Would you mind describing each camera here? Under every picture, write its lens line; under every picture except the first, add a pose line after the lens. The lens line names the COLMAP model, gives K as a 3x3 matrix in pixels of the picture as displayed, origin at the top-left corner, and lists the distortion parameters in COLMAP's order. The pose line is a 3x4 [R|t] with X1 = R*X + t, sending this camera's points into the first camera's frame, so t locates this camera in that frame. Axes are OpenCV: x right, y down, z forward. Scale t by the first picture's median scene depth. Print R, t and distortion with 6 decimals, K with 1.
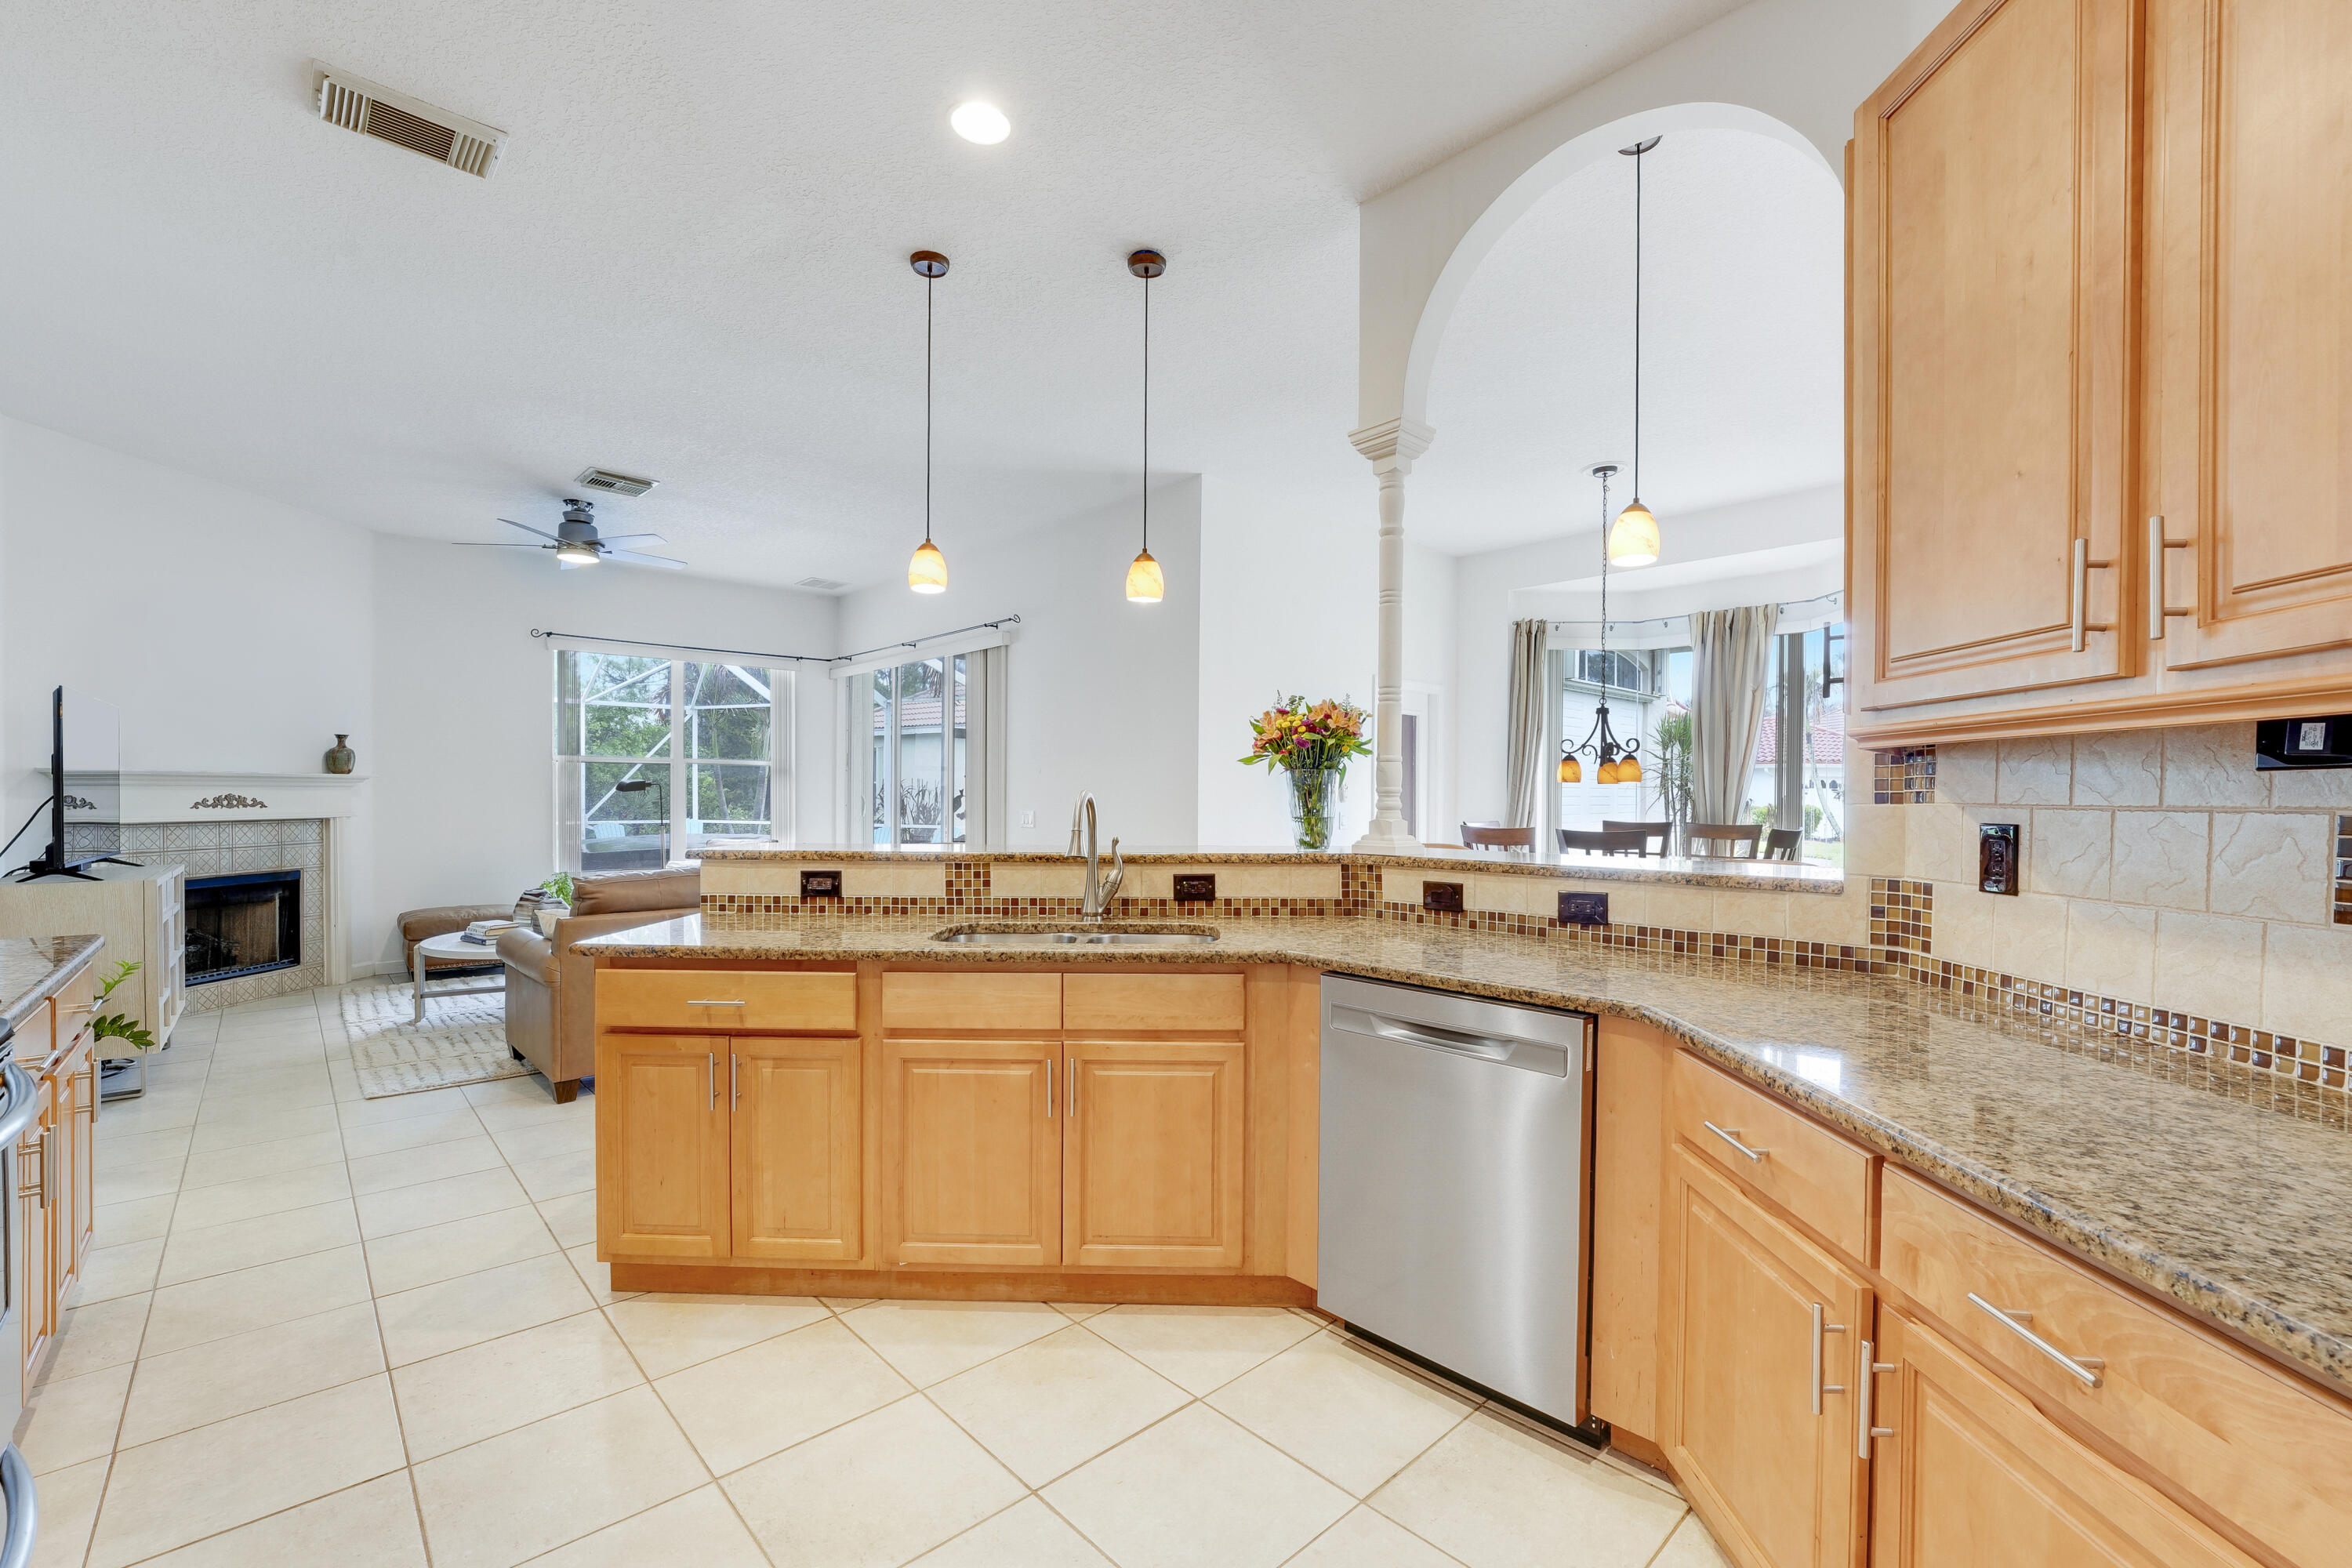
lens RADIAL K [[967.6, 0, 1174.7], [0, 967.6, 797.1], [0, 0, 1]] dist [0.000019, -0.000002]
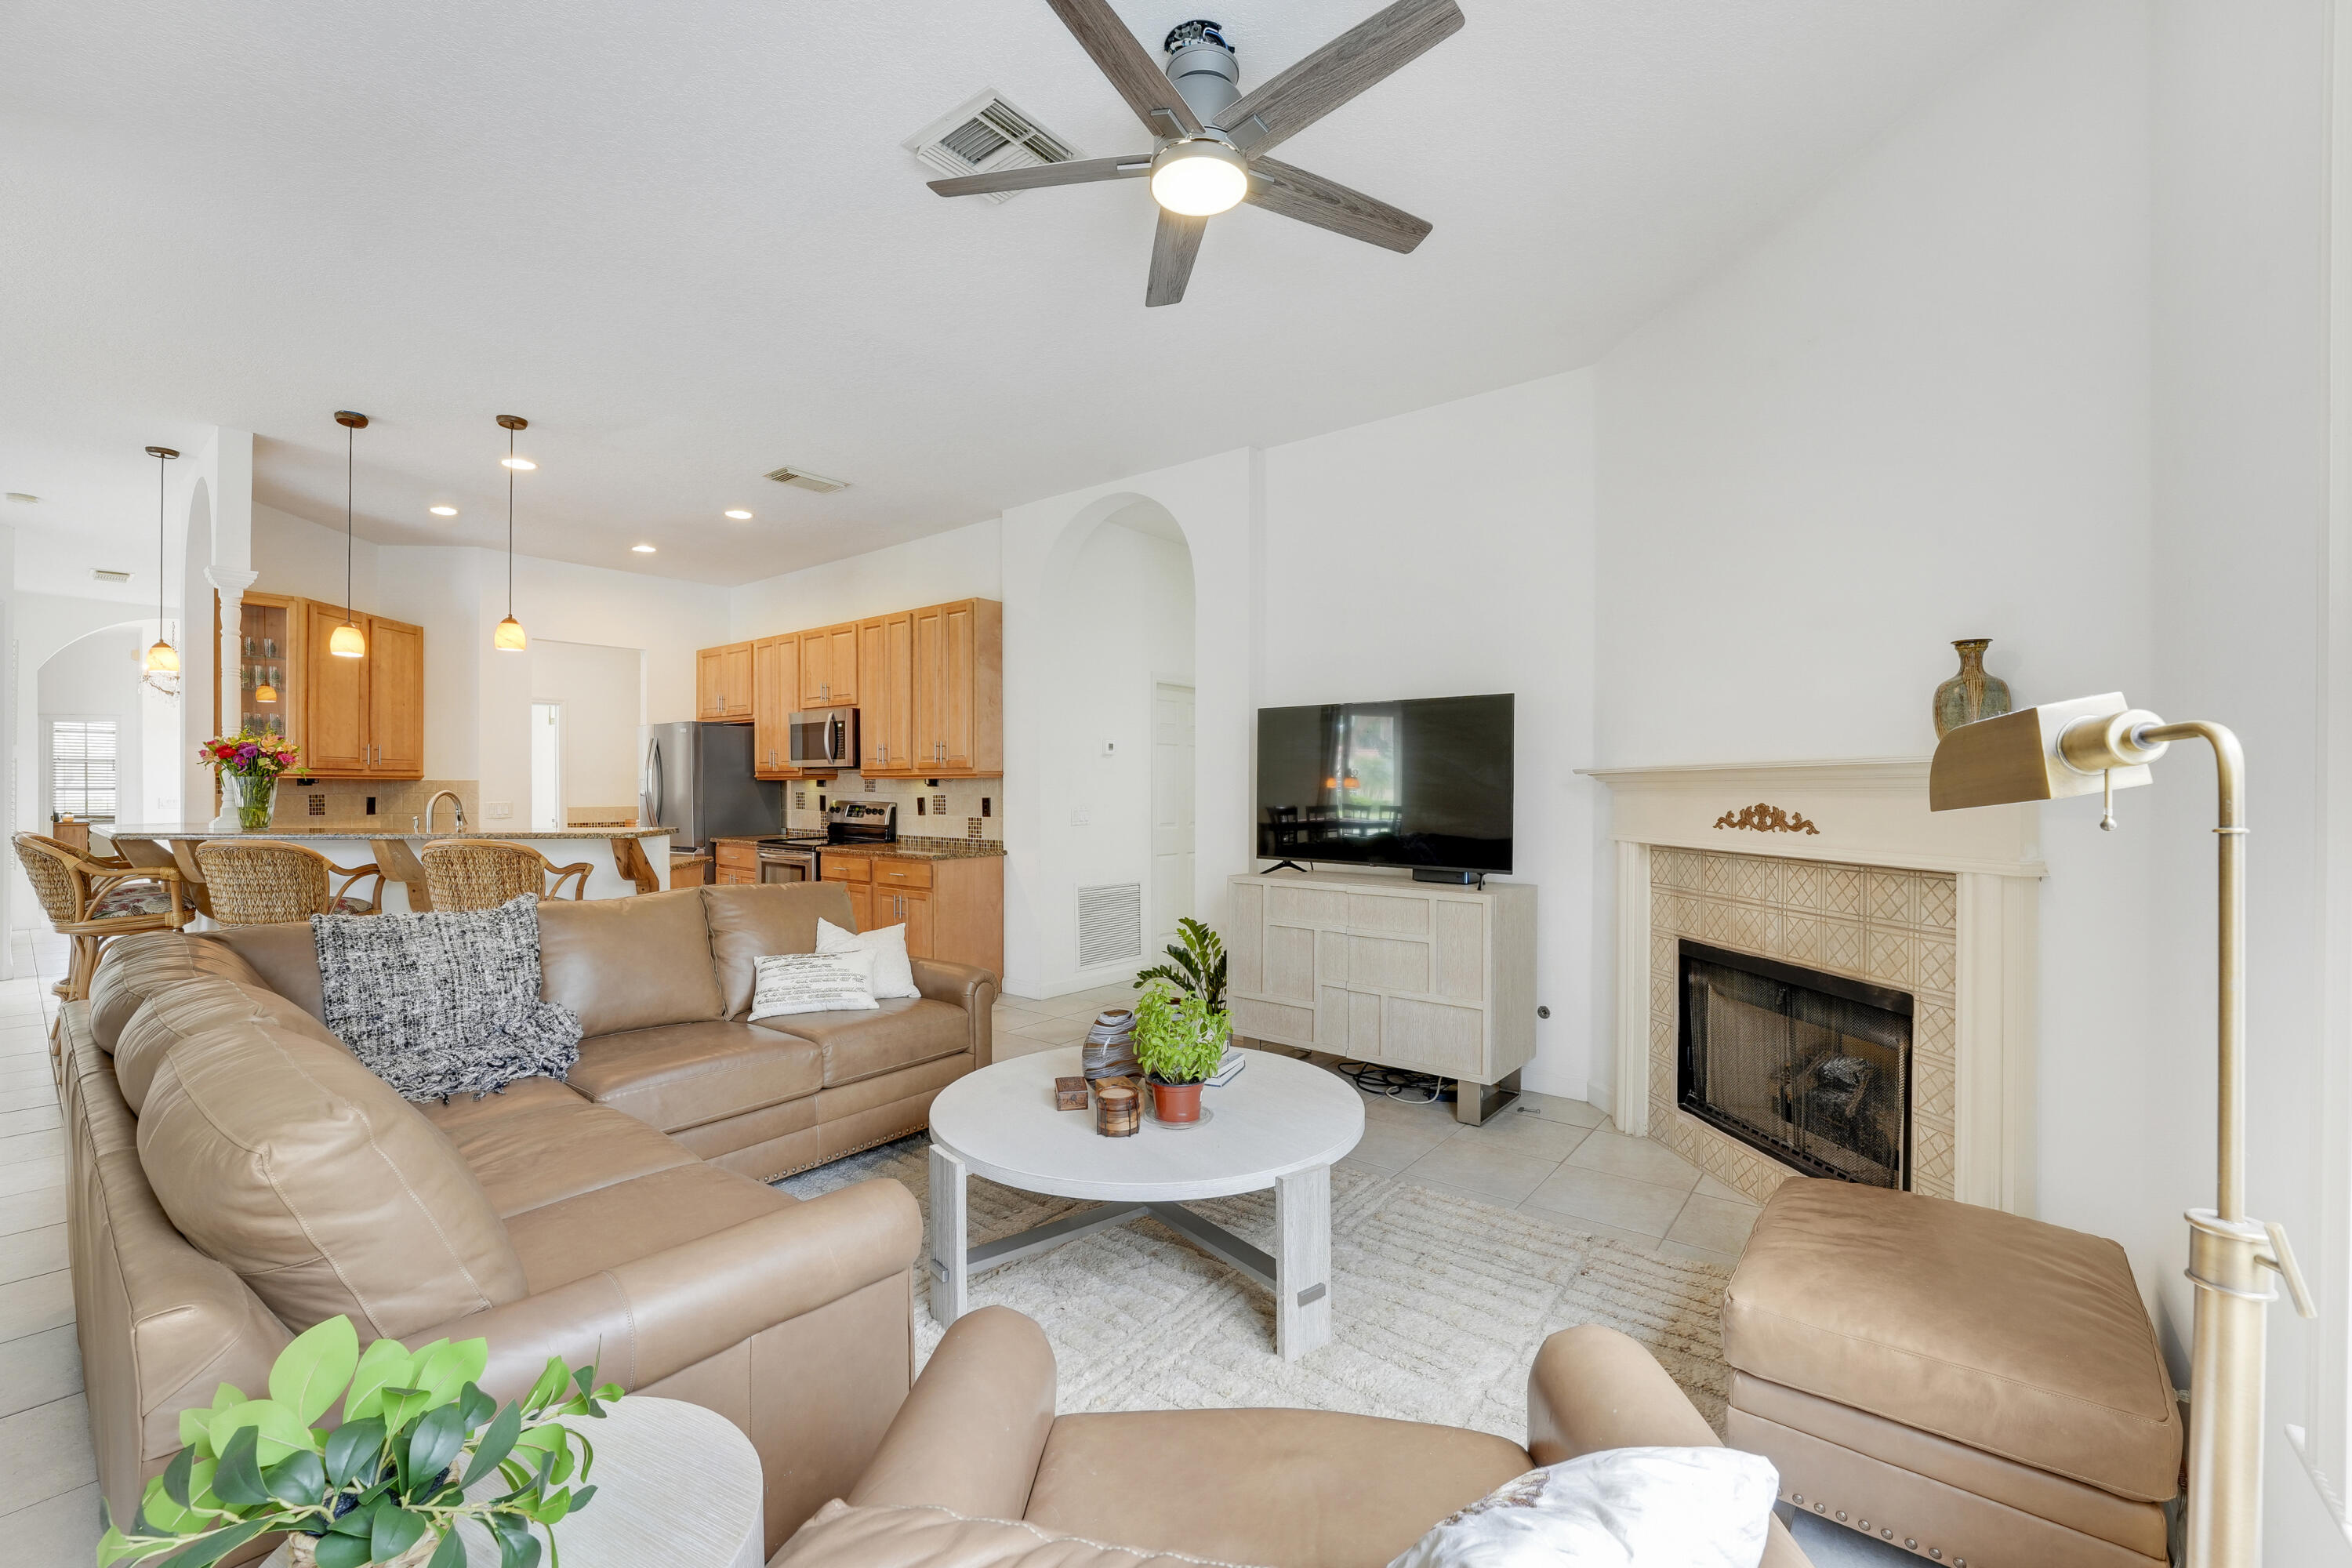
lens RADIAL K [[967.6, 0, 1174.7], [0, 967.6, 797.1], [0, 0, 1]] dist [0.000019, -0.000002]
pose [[-0.990864, -0.005219, -0.134766, -0.582542], [-0.006302, 0.999951, 0.007612, -0.008770], [0.134720, 0.008392, -0.990848, 1.459202]]
